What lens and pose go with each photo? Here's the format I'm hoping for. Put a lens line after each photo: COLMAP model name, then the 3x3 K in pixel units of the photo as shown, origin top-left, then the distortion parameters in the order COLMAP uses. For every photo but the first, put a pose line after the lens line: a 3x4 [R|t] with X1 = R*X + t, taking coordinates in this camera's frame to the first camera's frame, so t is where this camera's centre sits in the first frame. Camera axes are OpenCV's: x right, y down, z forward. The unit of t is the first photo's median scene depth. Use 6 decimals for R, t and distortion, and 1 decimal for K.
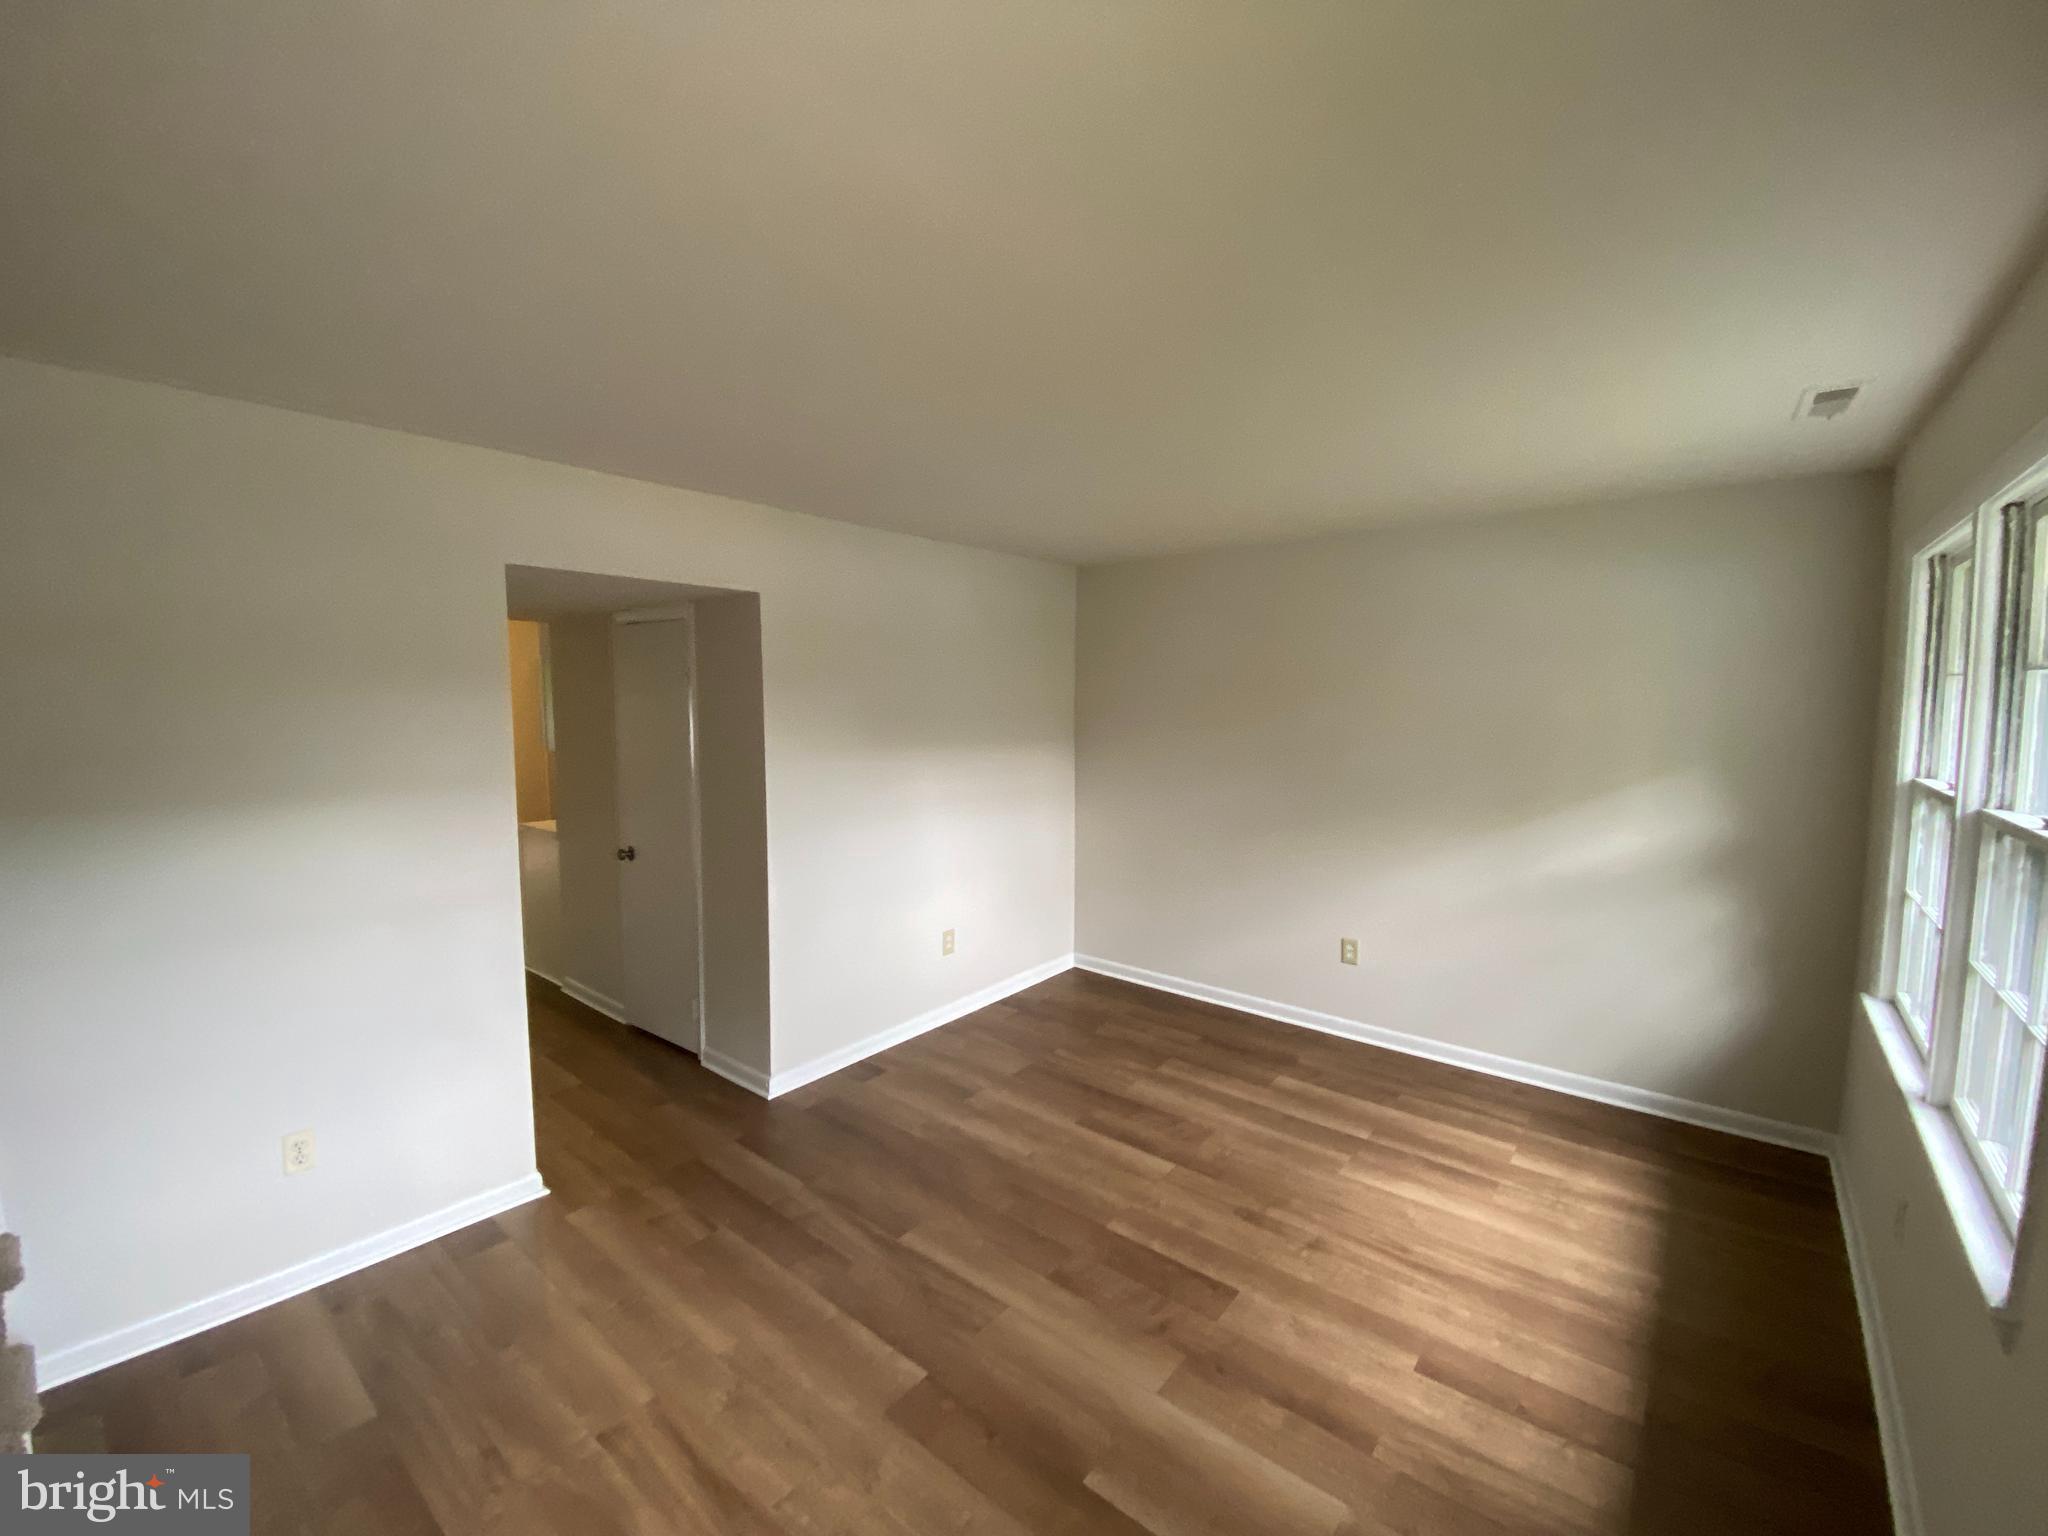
lens RADIAL K [[833.3, 0, 1028.4], [0, 833.3, 765.3], [0, 0, 1]] dist [0.011424, -0.011917]
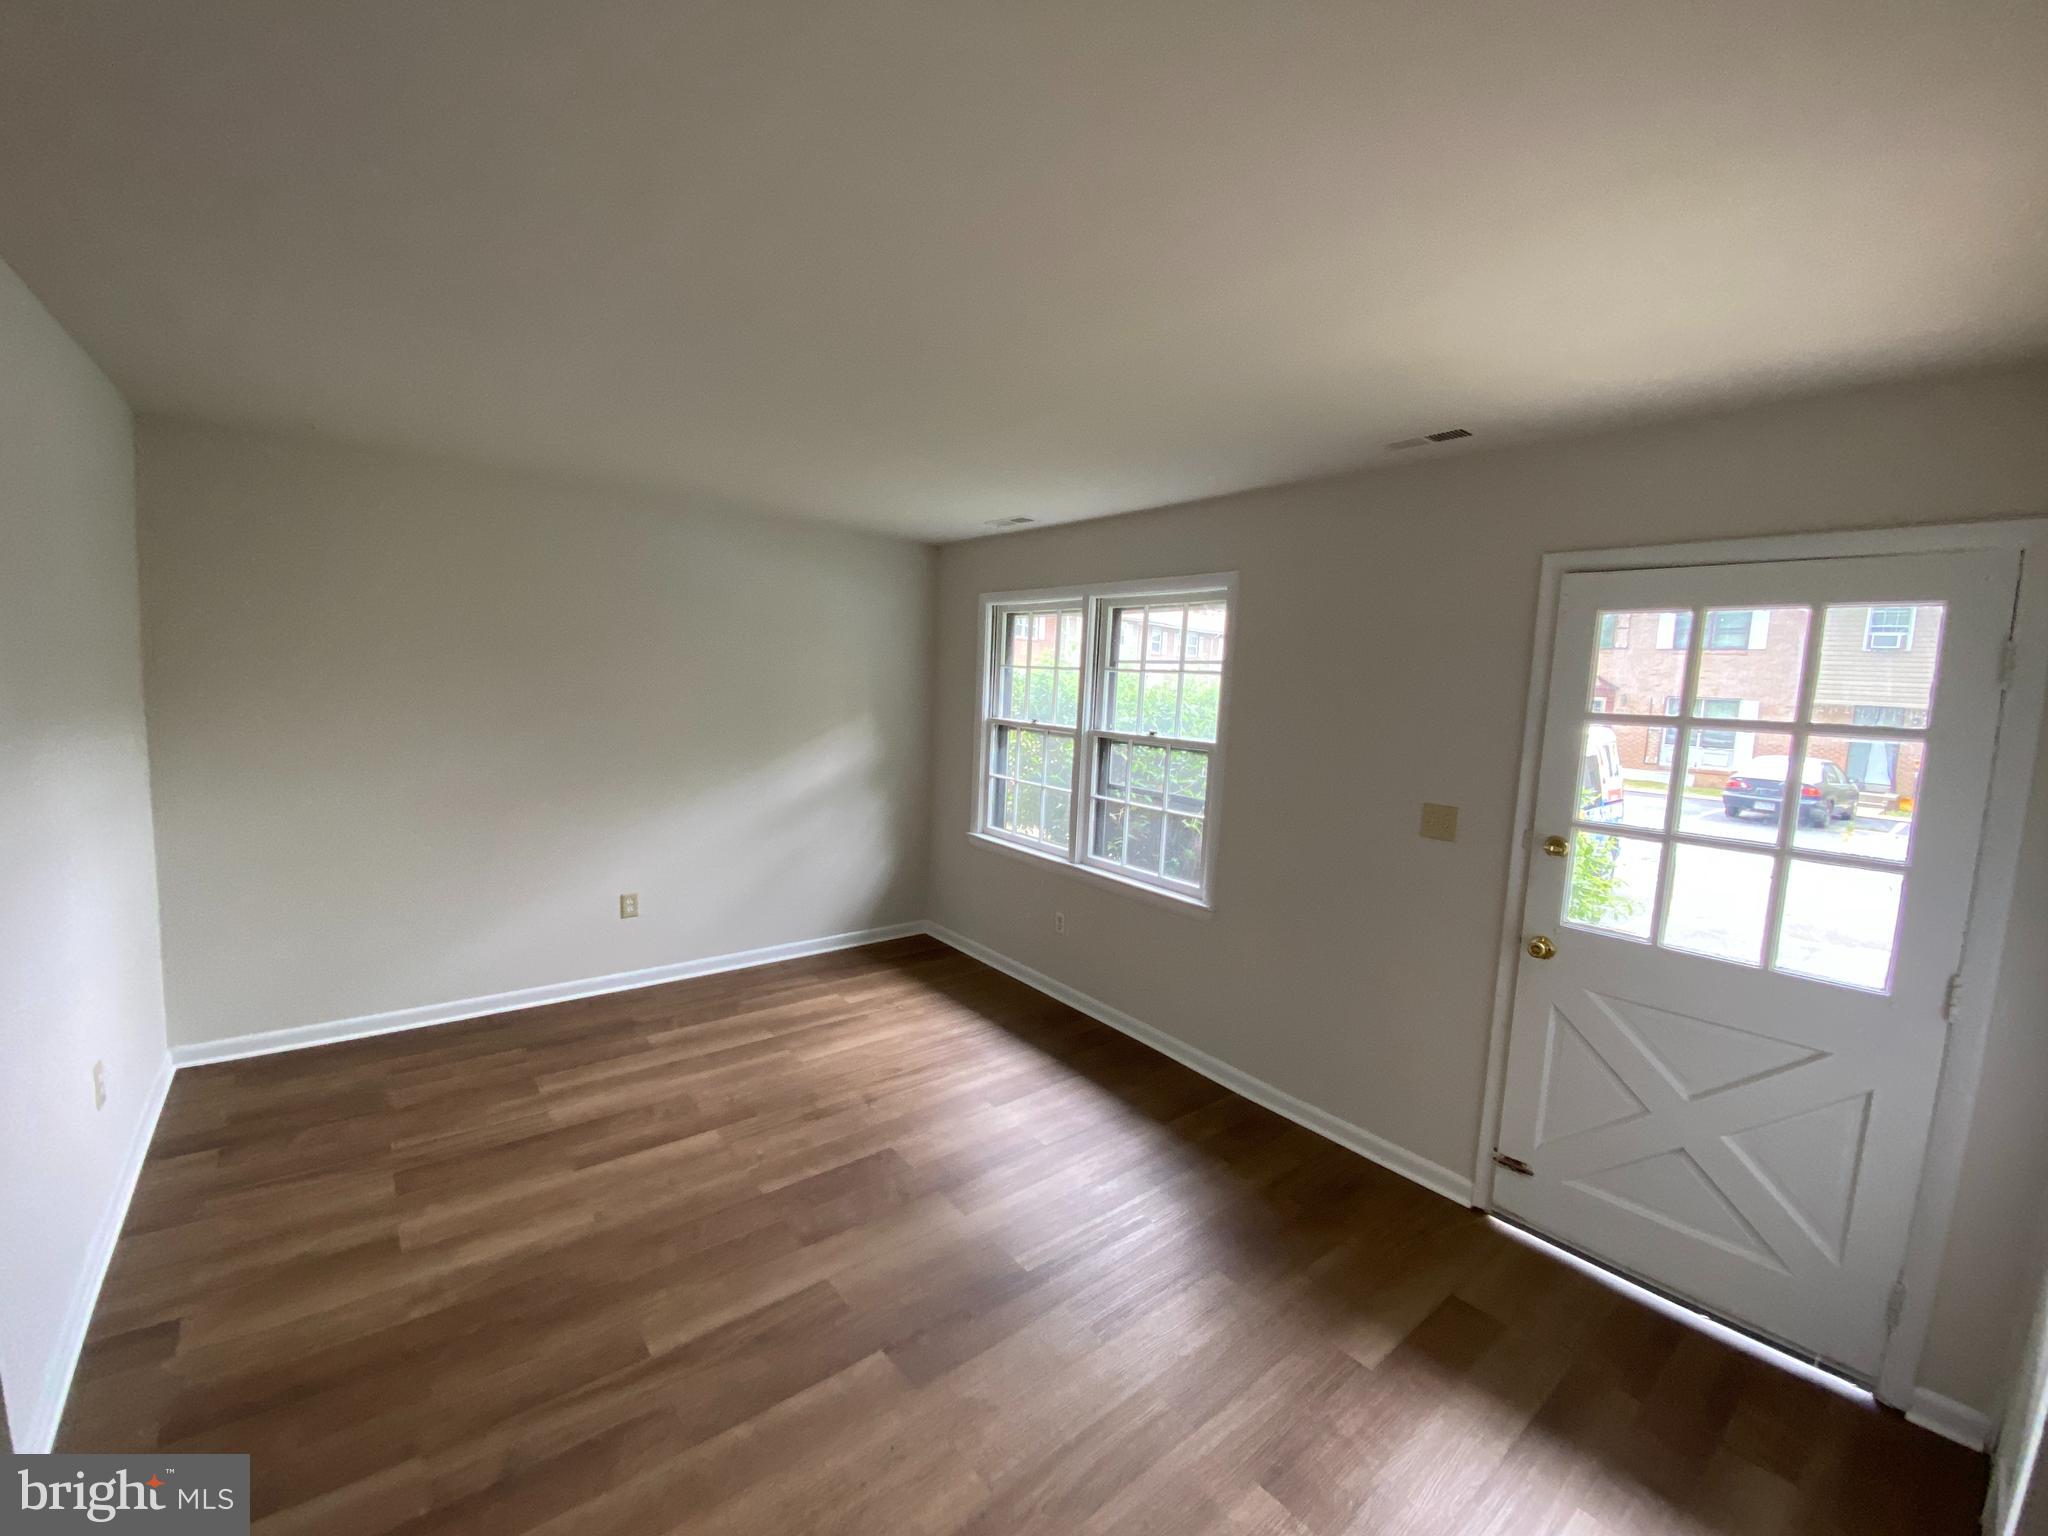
lens RADIAL K [[833.3, 0, 1016.7], [0, 833.3, 753.0], [0, 0, 1]] dist [0.011424, -0.011917]
pose [[0.205306, -0.077715, 0.975607, -0.692187], [0.032856, 0.996828, 0.072492, -0.032107], [-0.978146, 0.017172, 0.207208, 0.431958]]
